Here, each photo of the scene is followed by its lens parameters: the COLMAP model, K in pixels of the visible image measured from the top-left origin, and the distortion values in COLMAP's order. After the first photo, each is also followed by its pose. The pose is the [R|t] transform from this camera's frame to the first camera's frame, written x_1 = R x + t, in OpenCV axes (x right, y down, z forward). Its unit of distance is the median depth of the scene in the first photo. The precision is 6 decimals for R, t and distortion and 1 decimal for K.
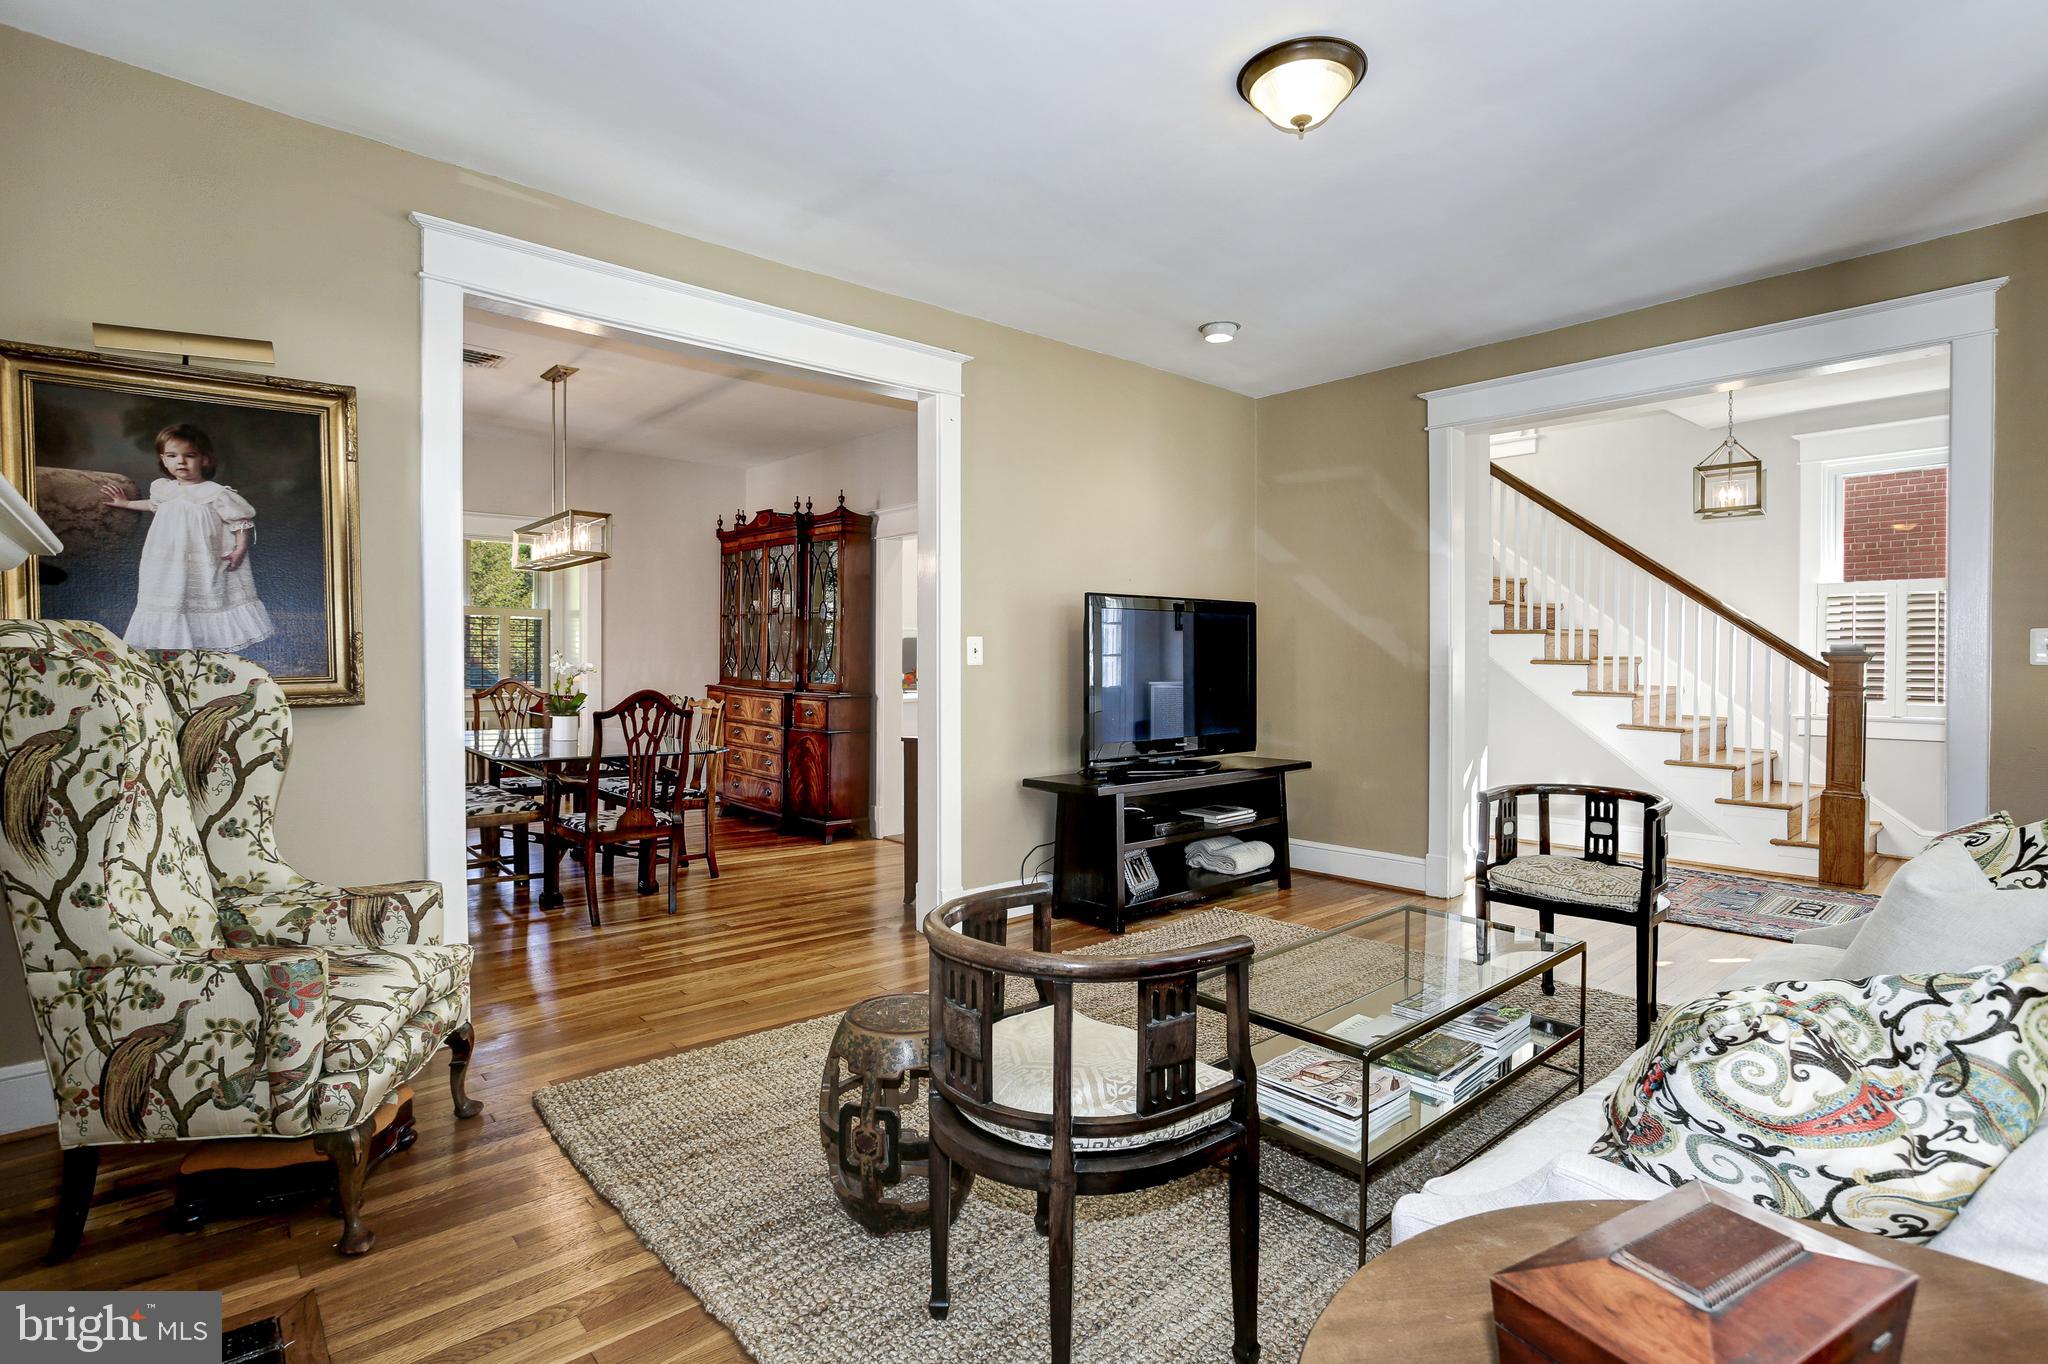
lens RADIAL K [[992.6, 0, 988.6], [0, 992.6, 673.5], [0, 0, 1]] dist [-0.030061, 0.011629]
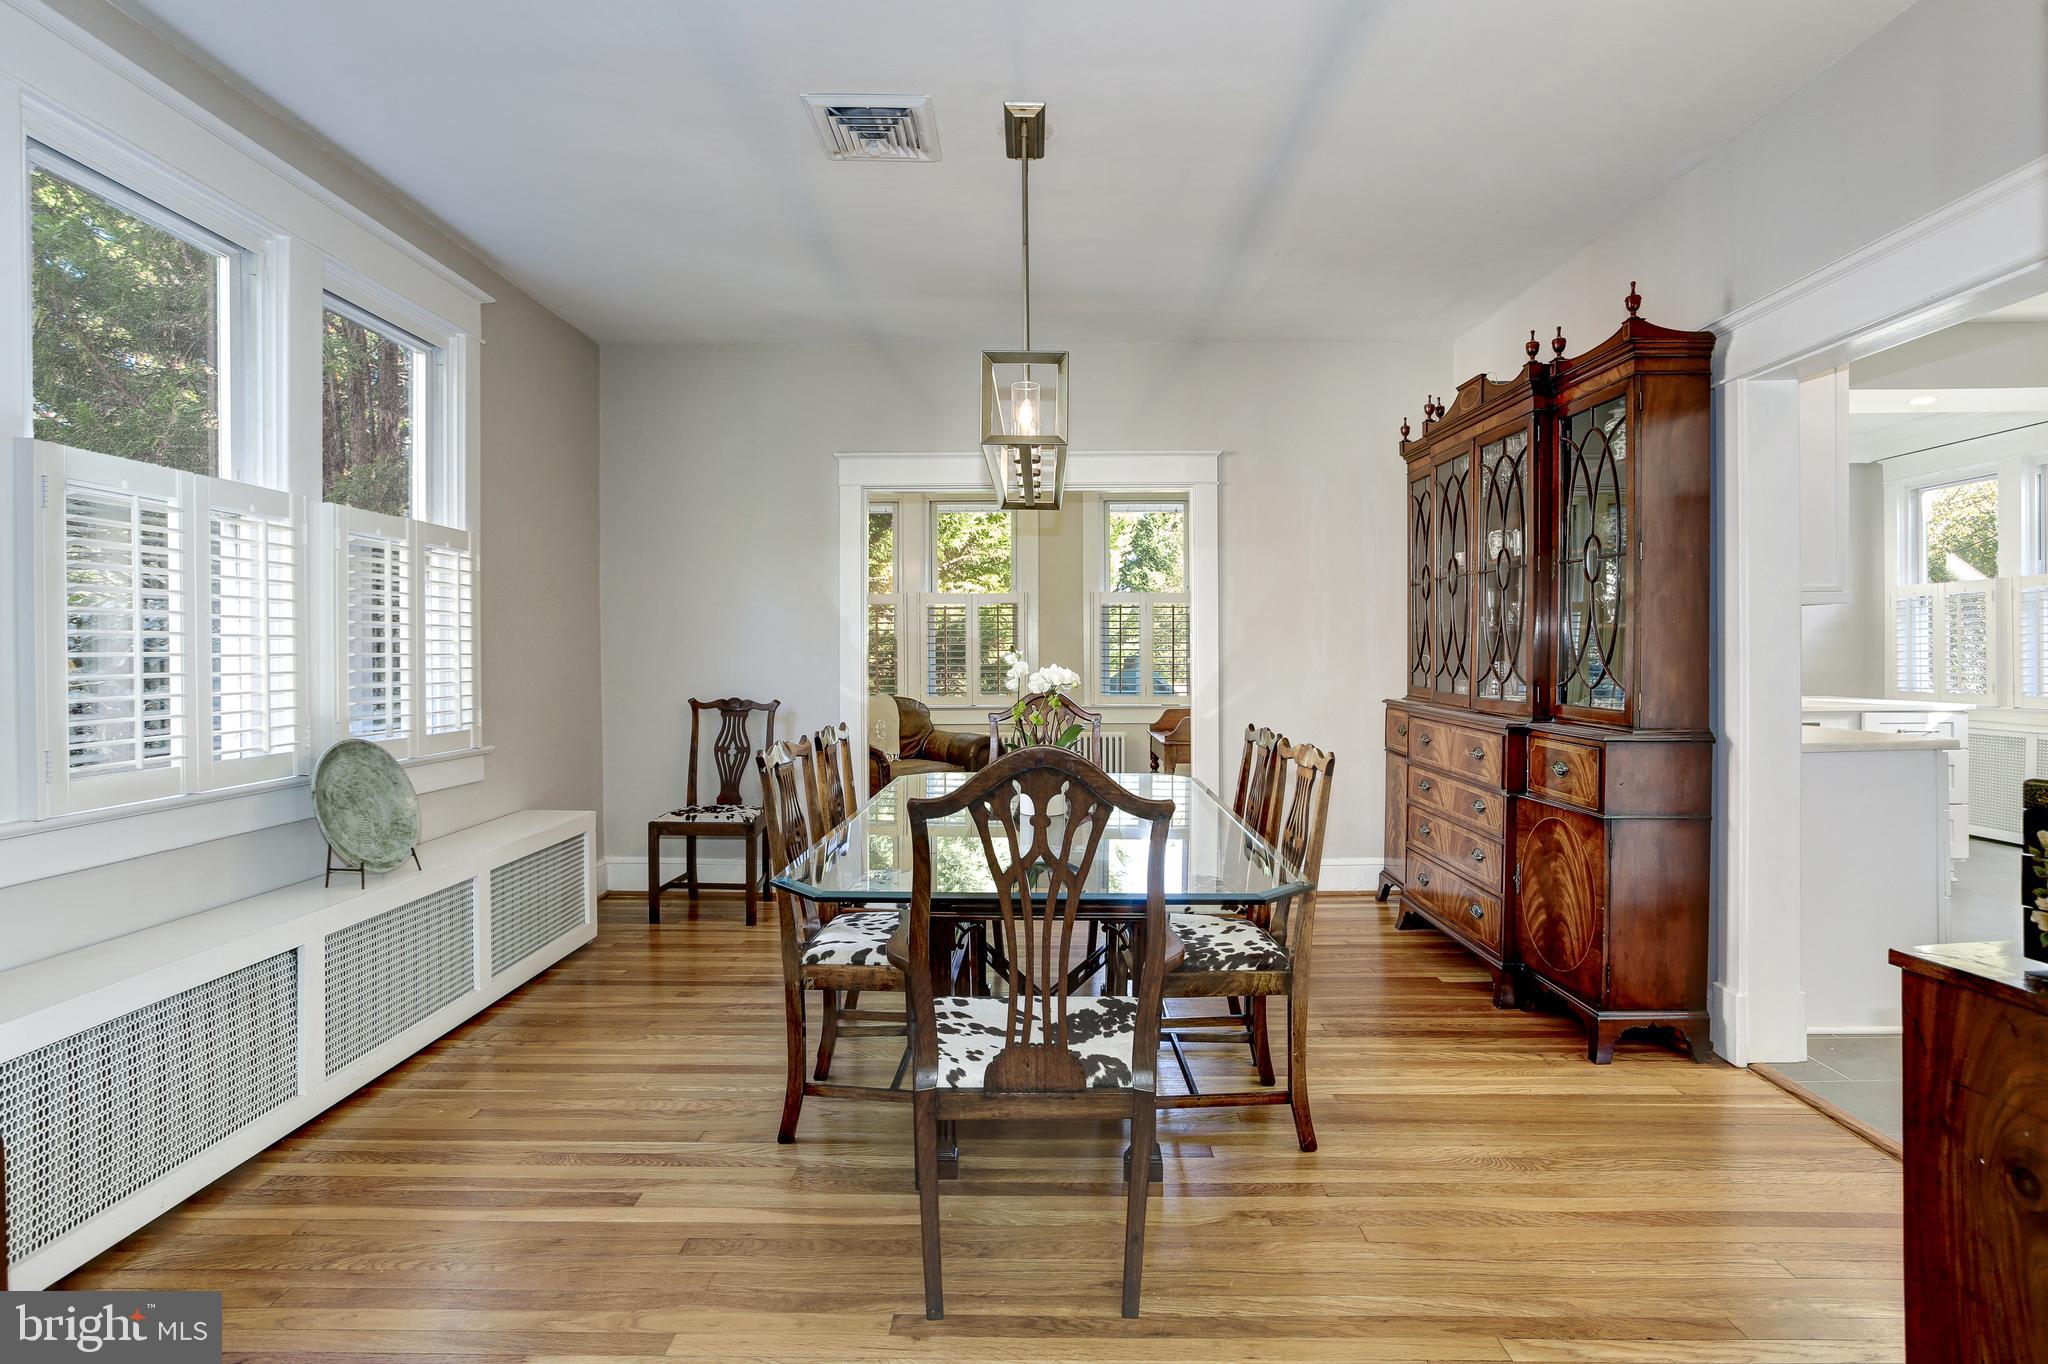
lens RADIAL K [[992.6, 0, 1041.4], [0, 992.6, 657.8], [0, 0, 1]] dist [-0.030061, 0.011629]
pose [[0.765994, -0.006089, -0.642819, -0.149945], [-0.000725, 0.999946, -0.010335, -0.019738], [0.642848, 0.008383, 0.765948, 1.065365]]
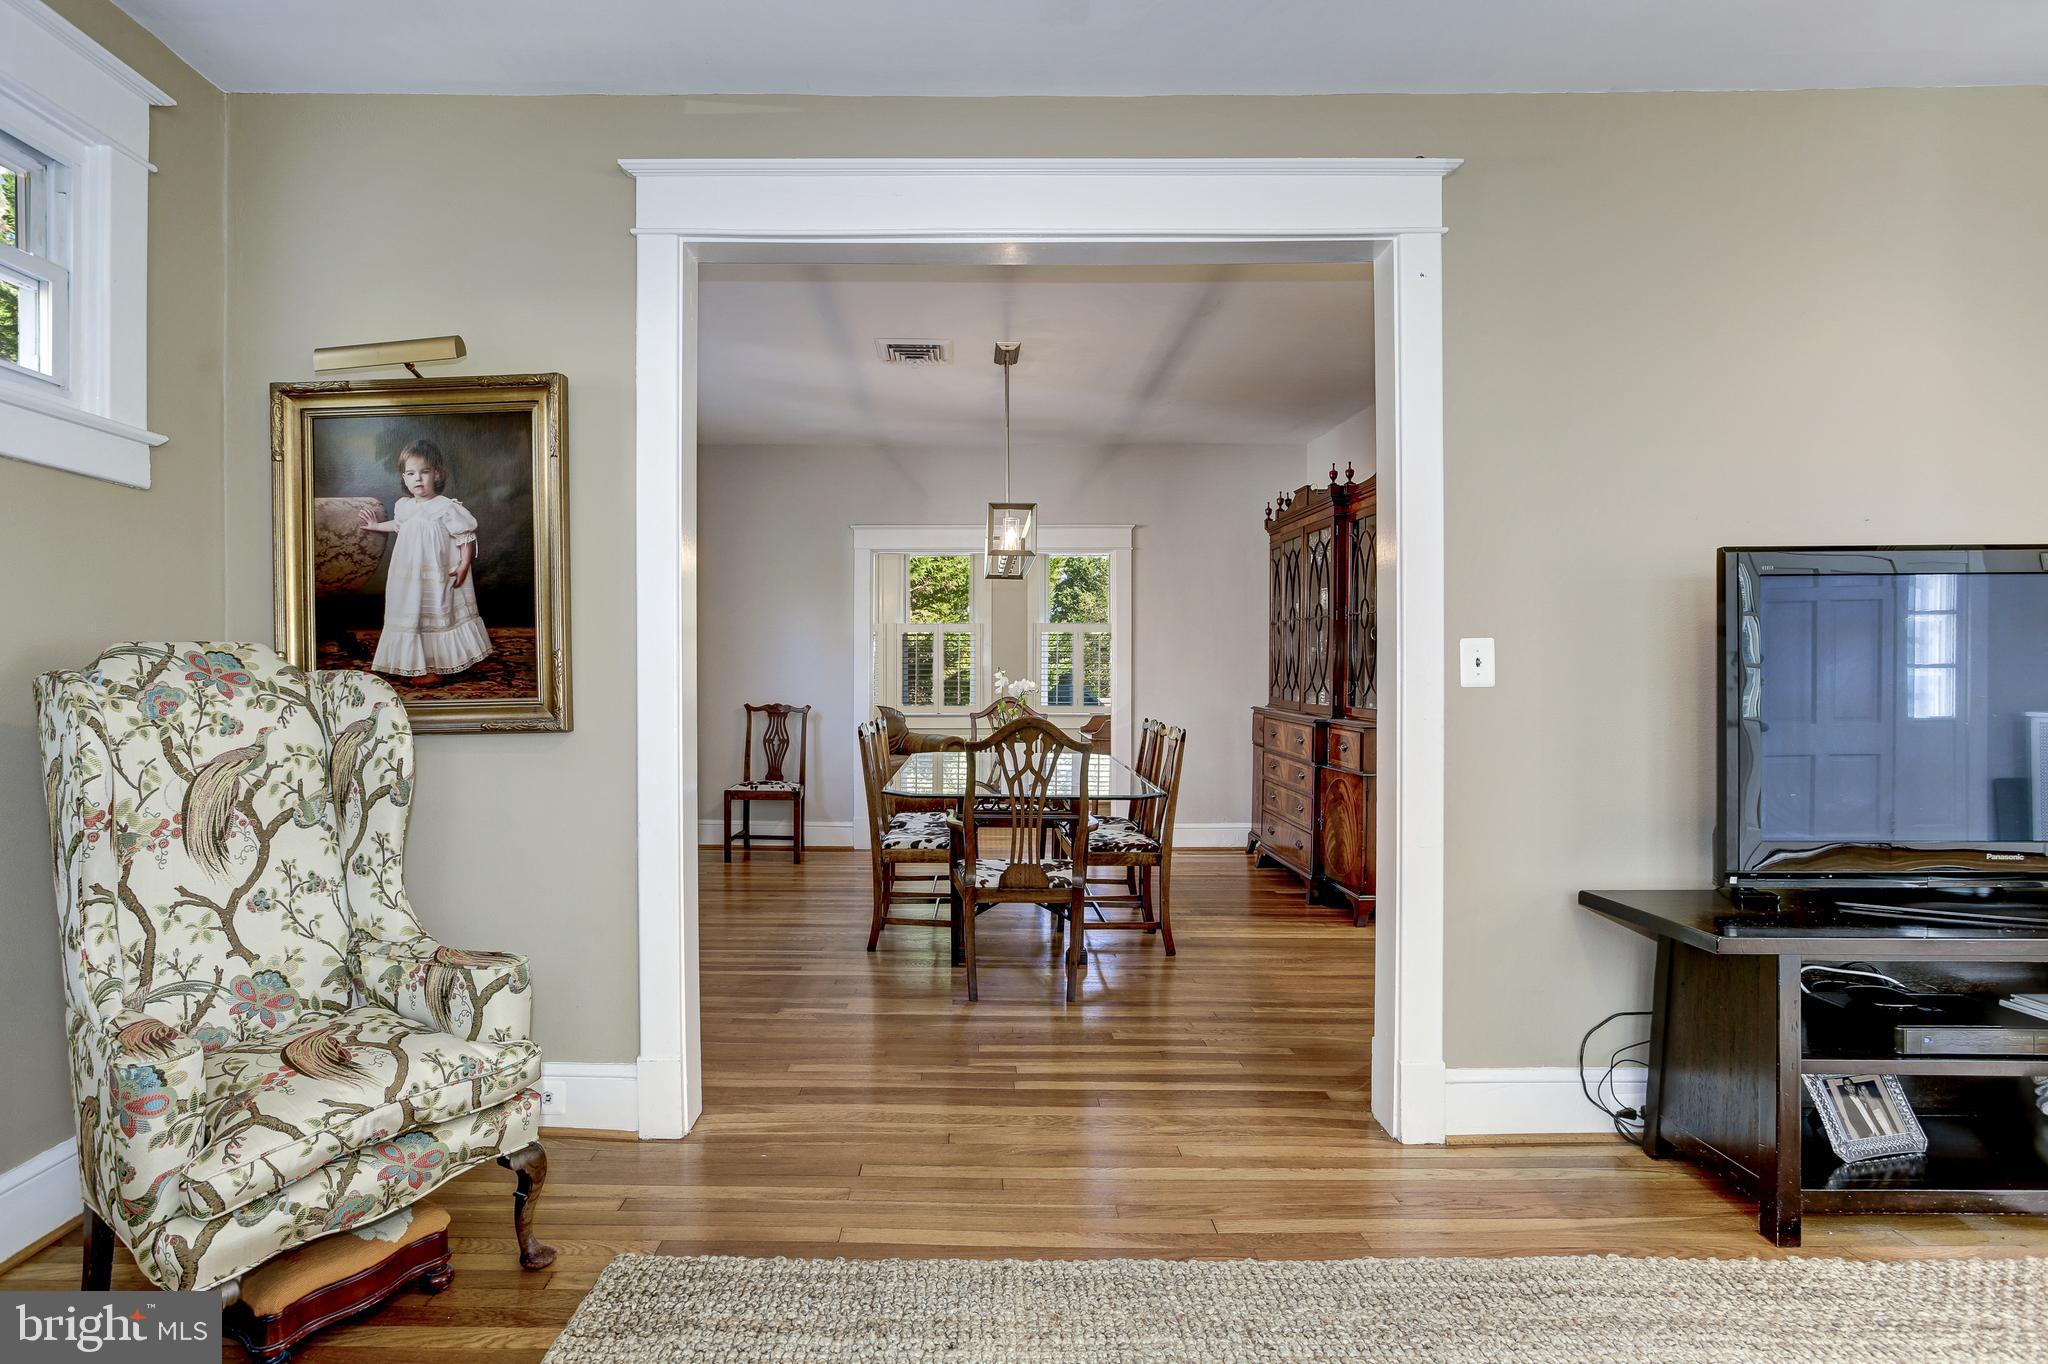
lens RADIAL K [[992.6, 0, 954.6], [0, 992.6, 678.8], [0, 0, 1]] dist [-0.030061, 0.011629]
pose [[0.754527, -0.001097, -0.656268, 0.200318], [-0.005631, 0.999951, -0.008146, -0.009675], [0.656245, 0.009842, 0.754484, 0.539312]]
